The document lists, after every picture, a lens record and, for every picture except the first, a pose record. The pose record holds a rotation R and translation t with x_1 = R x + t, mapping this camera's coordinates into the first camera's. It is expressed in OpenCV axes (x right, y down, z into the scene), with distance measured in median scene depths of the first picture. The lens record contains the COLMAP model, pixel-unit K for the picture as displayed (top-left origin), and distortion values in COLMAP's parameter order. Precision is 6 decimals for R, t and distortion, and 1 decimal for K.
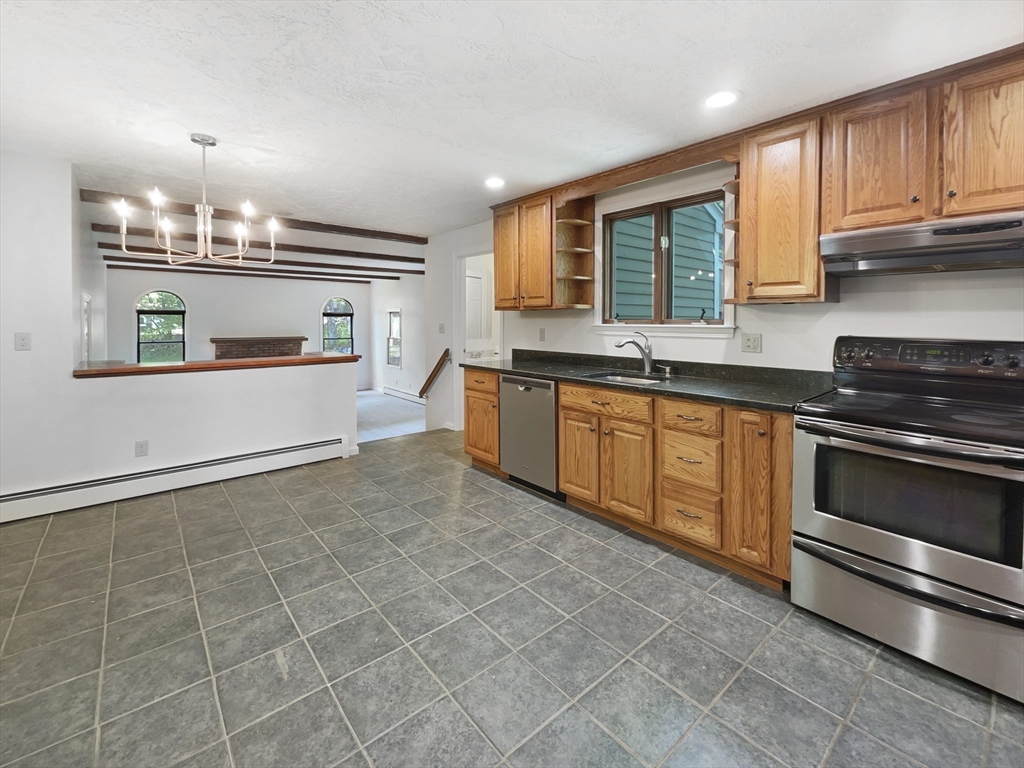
lens RADIAL K [[451.3, 0, 511.5], [0, 451.3, 322.5], [0, 0, 1]] dist [0.000040, 0.001302]
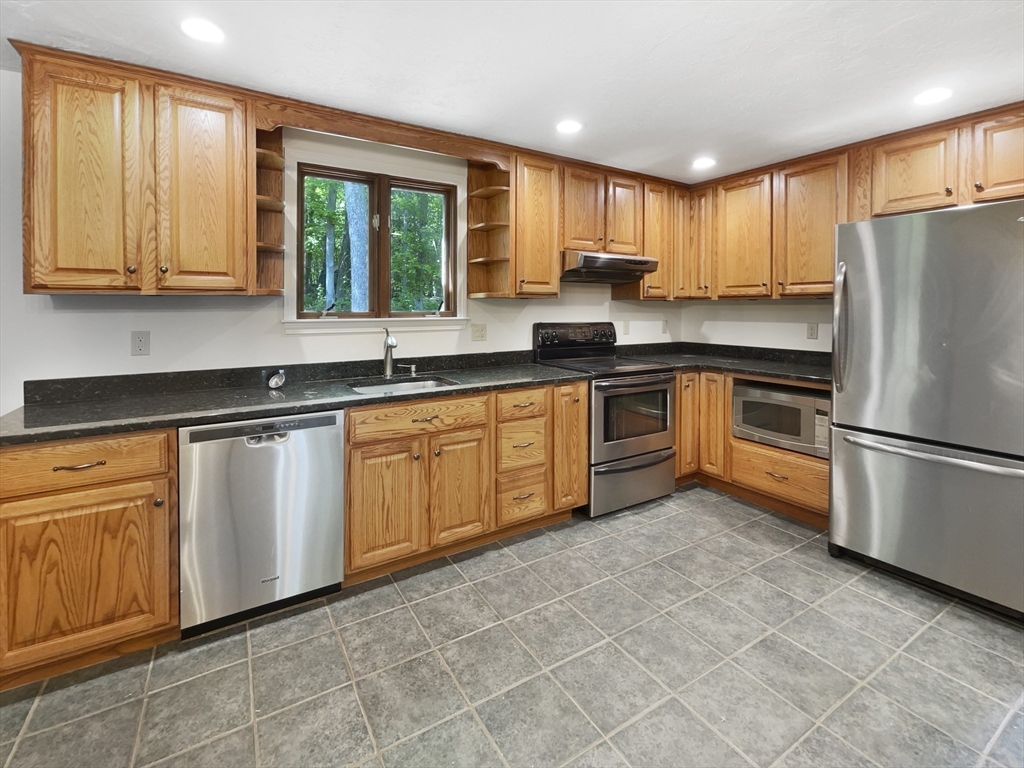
lens RADIAL K [[462.6, 0, 511.6], [0, 462.6, 308.6], [0, 0, 1]] dist [0.000738, -0.000142]
pose [[0.155724, -0.004430, 0.987791, -0.638155], [0.007412, 0.999967, 0.003316, -0.017428], [-0.987773, 0.006805, 0.155752, 0.804461]]
